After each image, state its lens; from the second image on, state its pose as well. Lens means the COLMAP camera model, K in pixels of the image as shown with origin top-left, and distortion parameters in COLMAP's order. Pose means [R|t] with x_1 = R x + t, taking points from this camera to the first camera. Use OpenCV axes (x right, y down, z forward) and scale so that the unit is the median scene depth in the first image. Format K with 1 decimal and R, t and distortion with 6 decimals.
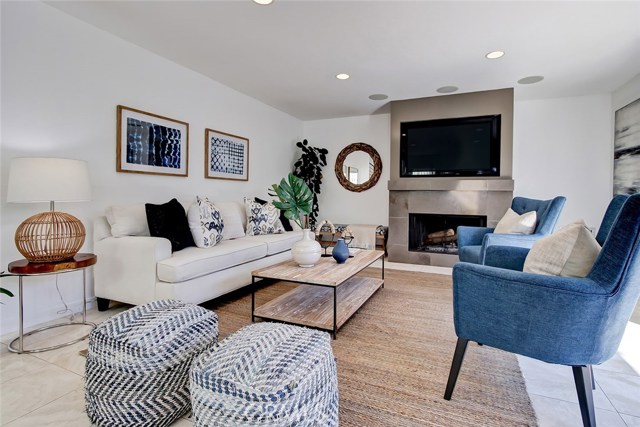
lens RADIAL K [[320.1, 0, 326.5], [0, 320.1, 197.3], [0, 0, 1]] dist [-0.002244, -0.000145]
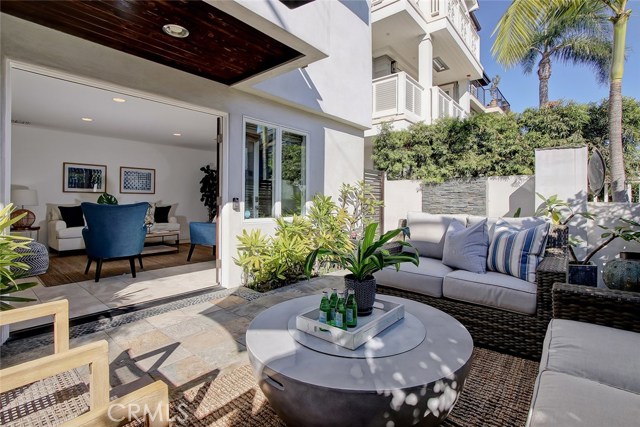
lens RADIAL K [[313.6, 0, 297.6], [0, 313.6, 200.4], [0, 0, 1]] dist [-0.019512, 0.000151]
pose [[0.948718, -0.007094, -0.316044, 1.166927], [0.003799, 0.999932, -0.011039, 0.006757], [0.316101, 0.009272, 0.948680, -0.397909]]
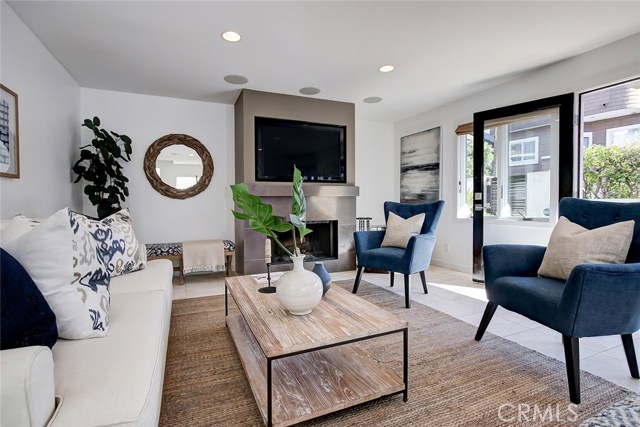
lens RADIAL K [[314.1, 0, 320.0], [0, 314.1, 213.5], [0, 0, 1]] dist [-0.010401, 0.000102]
pose [[0.677328, -0.041408, 0.734515, -0.330886], [0.020567, 0.999090, 0.037358, -0.004620], [-0.735394, -0.010197, 0.677564, 0.365606]]
